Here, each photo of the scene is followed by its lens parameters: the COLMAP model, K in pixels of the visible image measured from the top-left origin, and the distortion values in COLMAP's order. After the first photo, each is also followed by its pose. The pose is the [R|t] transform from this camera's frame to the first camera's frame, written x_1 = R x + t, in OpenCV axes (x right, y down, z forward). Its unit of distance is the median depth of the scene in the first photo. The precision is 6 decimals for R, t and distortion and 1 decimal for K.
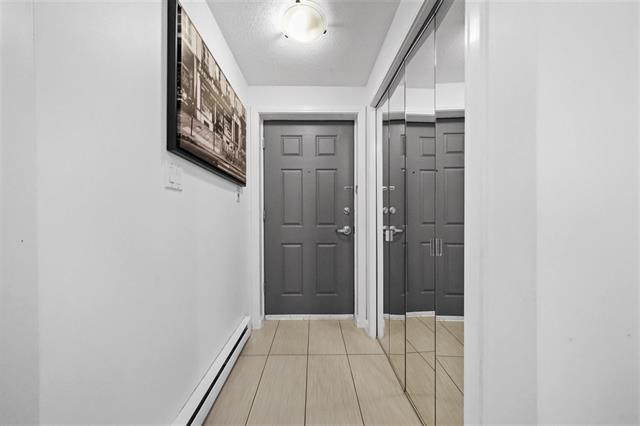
lens RADIAL K [[219.5, 0, 321.0], [0, 219.5, 215.7], [0, 0, 1]] dist [-0.000785, -0.000136]
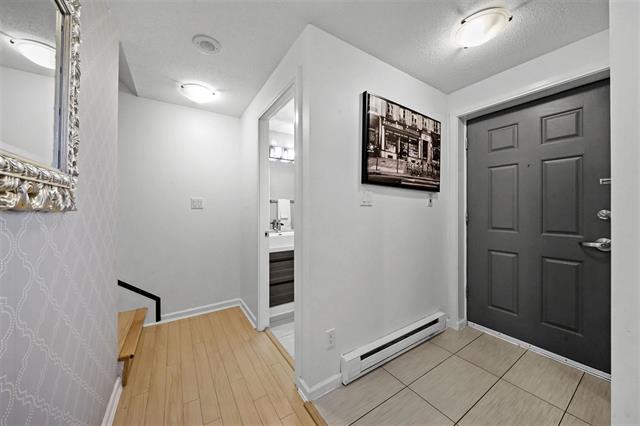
lens RADIAL K [[219.5, 0, 319.8], [0, 219.5, 211.9], [0, 0, 1]] dist [-0.000785, -0.000136]
pose [[0.545238, 0.010149, -0.838220, 0.250532], [-0.007630, 0.999945, 0.007144, -0.037522], [0.838247, 0.002501, 0.545285, -0.094934]]
